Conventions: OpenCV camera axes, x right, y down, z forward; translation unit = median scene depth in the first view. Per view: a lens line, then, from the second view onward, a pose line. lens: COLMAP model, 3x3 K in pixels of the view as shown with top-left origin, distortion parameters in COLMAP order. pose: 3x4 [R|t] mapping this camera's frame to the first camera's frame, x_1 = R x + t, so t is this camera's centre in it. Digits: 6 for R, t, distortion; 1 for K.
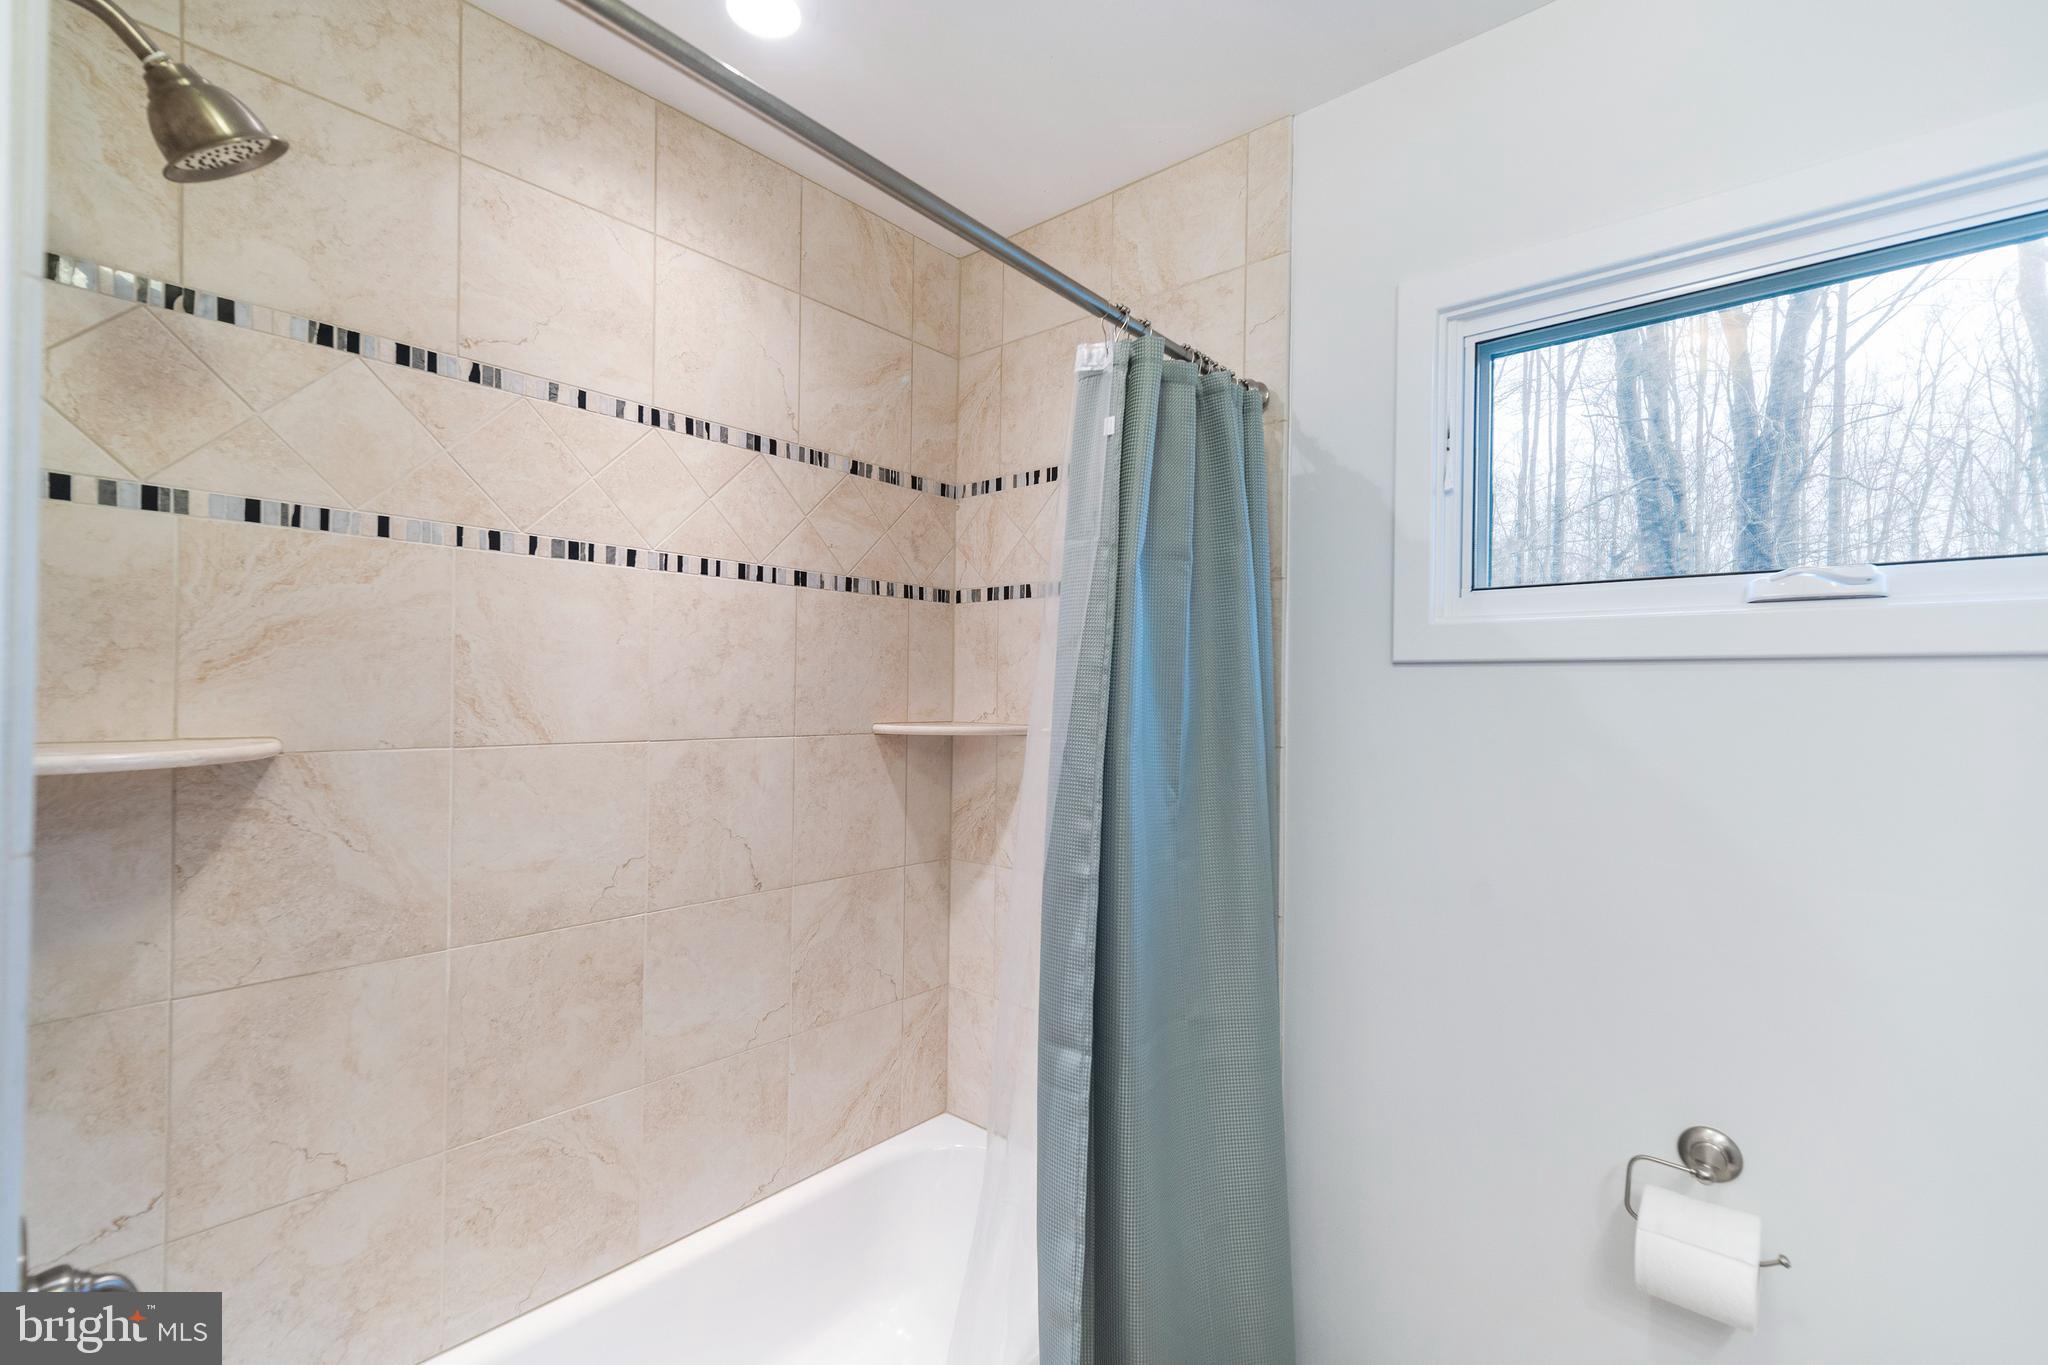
lens RADIAL K [[895.4, 0, 1030.5], [0, 895.4, 688.9], [0, 0, 1]] dist [0.004166, 0.000651]
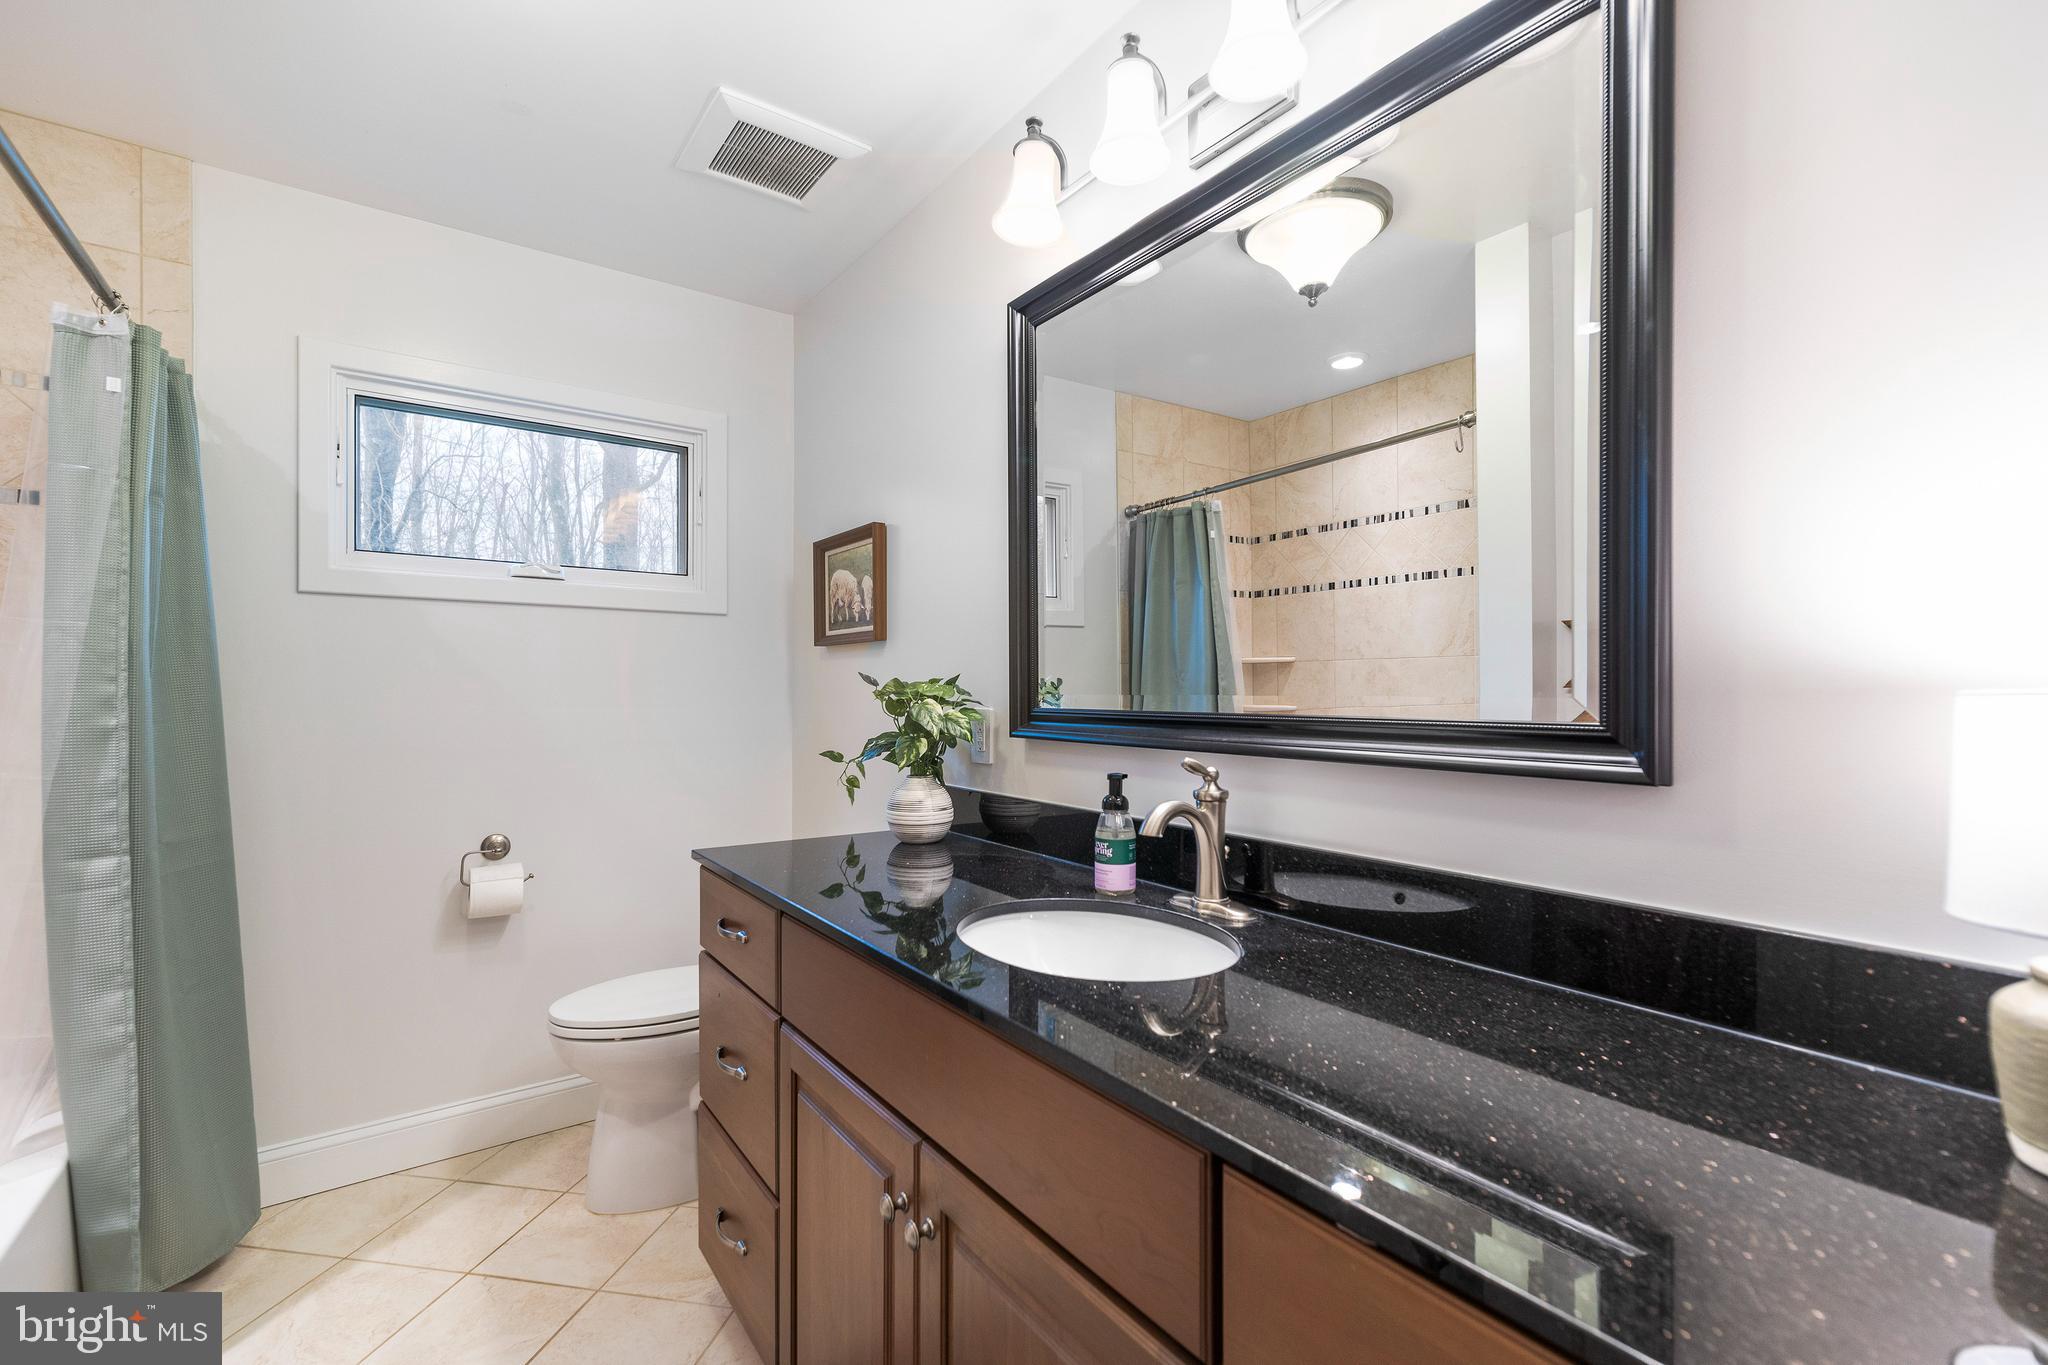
lens RADIAL K [[895.4, 0, 1030.9], [0, 895.4, 685.1], [0, 0, 1]] dist [0.004166, 0.000651]
pose [[0.224096, -0.004989, 0.974554, -0.915245], [-0.002300, 0.999981, 0.005648, 0.135782], [-0.974564, -0.003507, 0.224080, -0.607776]]
